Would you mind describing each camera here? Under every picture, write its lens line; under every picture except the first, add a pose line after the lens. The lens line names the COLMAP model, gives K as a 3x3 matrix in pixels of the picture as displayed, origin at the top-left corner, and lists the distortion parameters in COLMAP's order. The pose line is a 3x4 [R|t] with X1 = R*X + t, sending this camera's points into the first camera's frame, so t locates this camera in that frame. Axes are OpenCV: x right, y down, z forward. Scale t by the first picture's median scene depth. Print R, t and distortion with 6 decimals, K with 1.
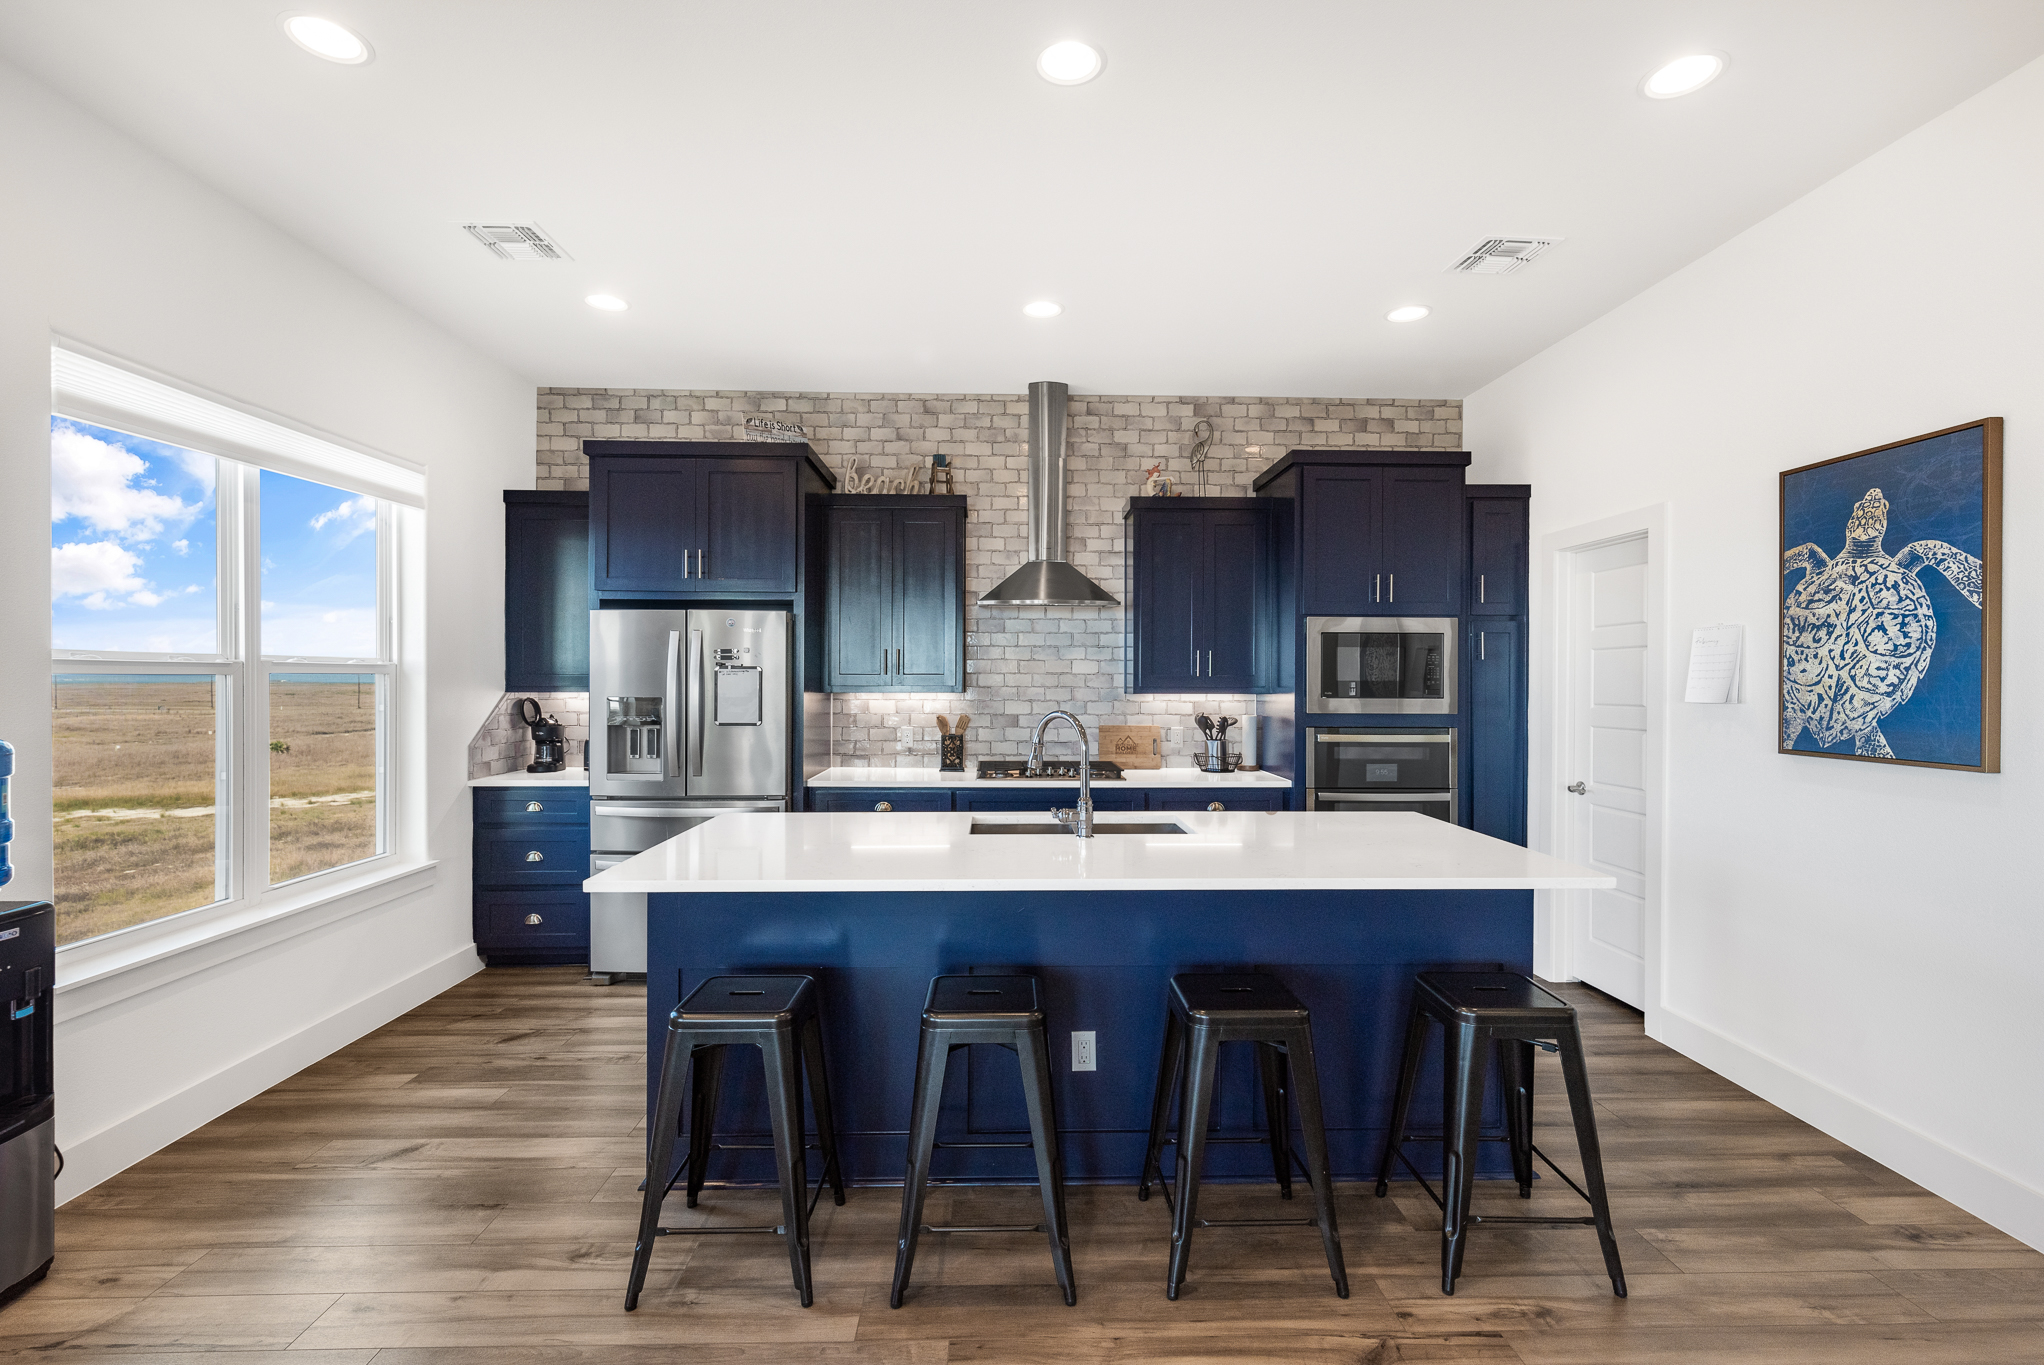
lens RADIAL K [[909.5, 0, 1022.0], [0, 909.5, 682.5], [0, 0, 1]] dist [0.001593, 0.000801]
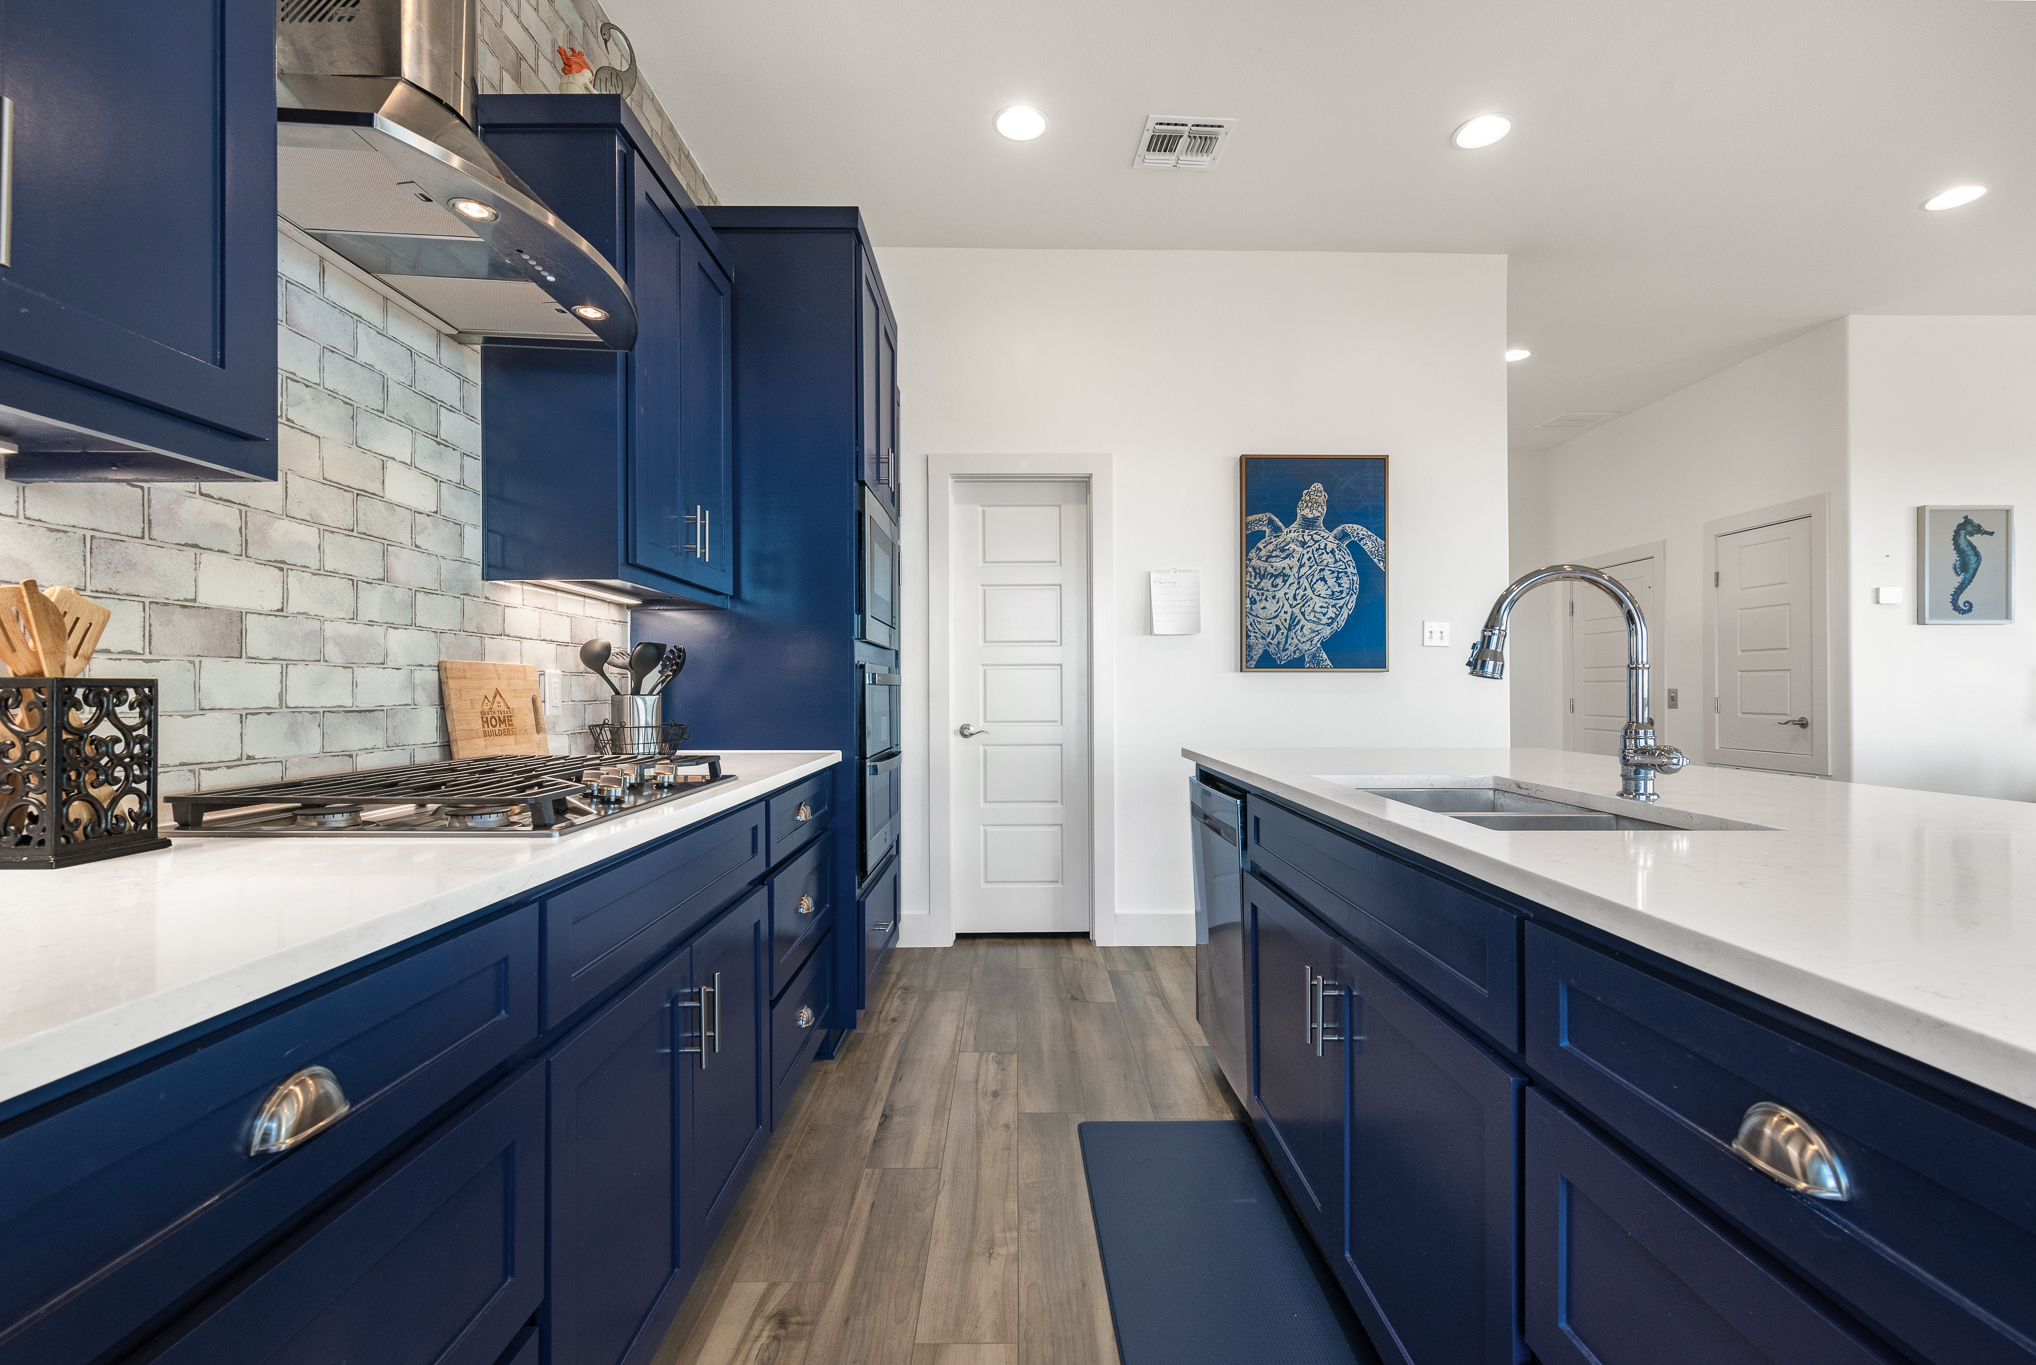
lens RADIAL K [[888.9, 0, 1019.7], [0, 888.9, 671.7], [0, 0, 1]] dist [0.000071, 0.000158]
pose [[0.022206, 0.015901, 0.999627, -0.463674], [0.002805, 0.999869, -0.015967, 0.103677], [-0.999749, 0.003159, 0.022159, 1.377156]]
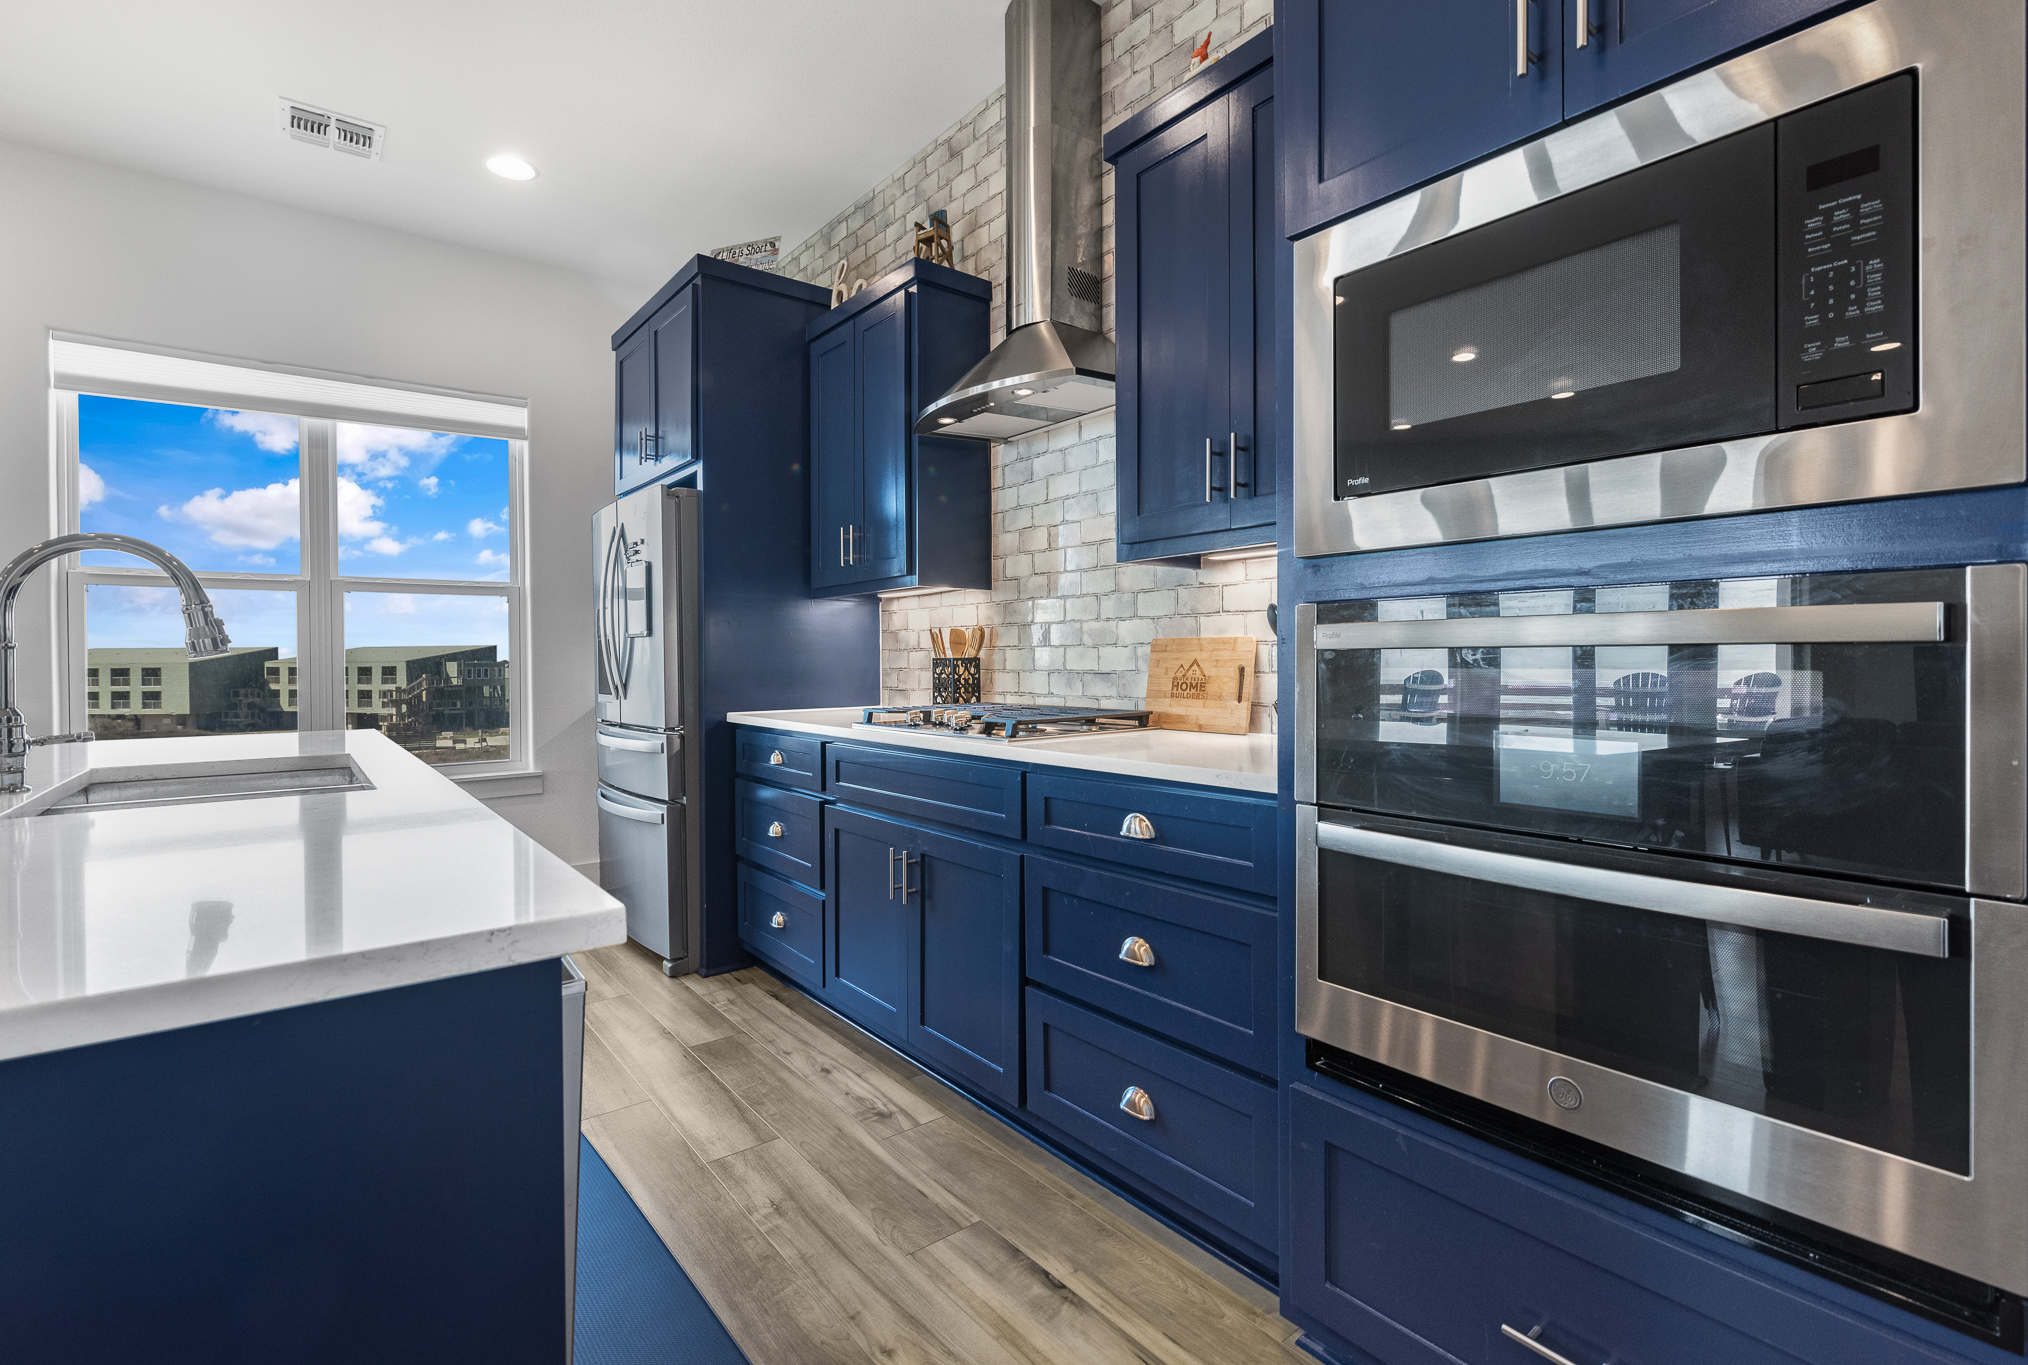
lens RADIAL K [[939.0, 0, 1022.5], [0, 939.0, 656.5], [0, 0, 1]] dist [-0.000782, -0.000392]
pose [[0.597563, -0.010265, -0.801756, 0.805157], [0.005468, 0.999947, -0.008728, 0.108867], [0.801803, 0.000832, 0.597587, 1.152664]]
